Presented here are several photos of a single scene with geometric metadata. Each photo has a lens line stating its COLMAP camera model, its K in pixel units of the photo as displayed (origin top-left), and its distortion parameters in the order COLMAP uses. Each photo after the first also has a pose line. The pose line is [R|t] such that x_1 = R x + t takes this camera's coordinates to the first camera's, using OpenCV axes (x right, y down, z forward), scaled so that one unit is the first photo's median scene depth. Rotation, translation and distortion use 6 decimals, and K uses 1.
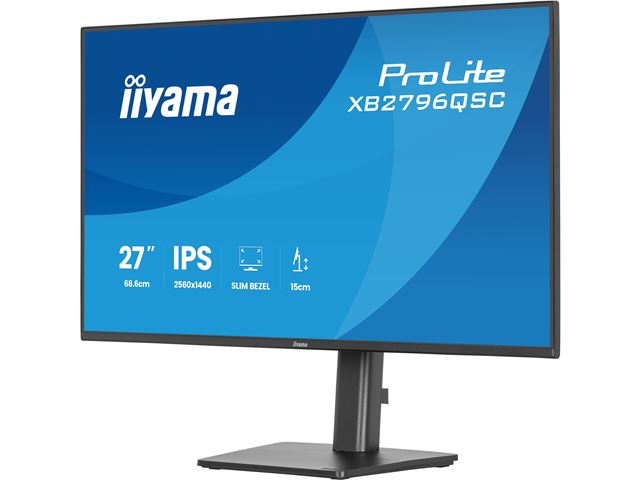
lens RADIAL K [[2442.3, 0, 320.0], [0, 2442.3, 240.0], [0, 0, 1]] dist [-0.045793, 0.399954]
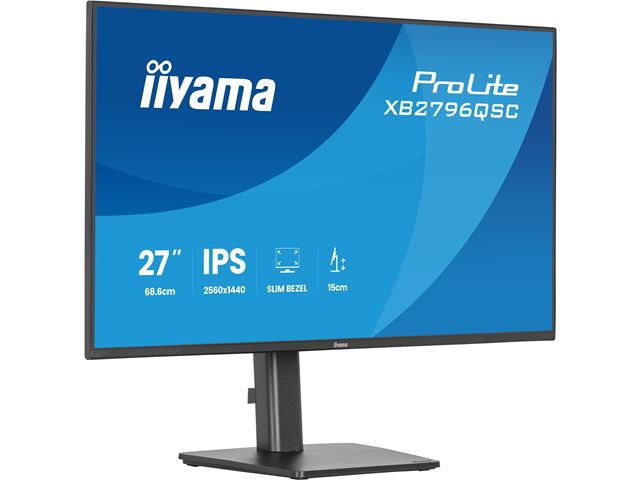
lens RADIAL K [[2442.3, 0, 320.0], [0, 2442.3, 240.0], [0, 0, 1]] dist [-0.045793, 0.399954]
pose [[0.338190, -0.013229, 0.940985, -0.938394], [0.007368, 0.999908, 0.011409, -0.011449], [-0.941049, 0.003074, 0.338256, 0.661107]]
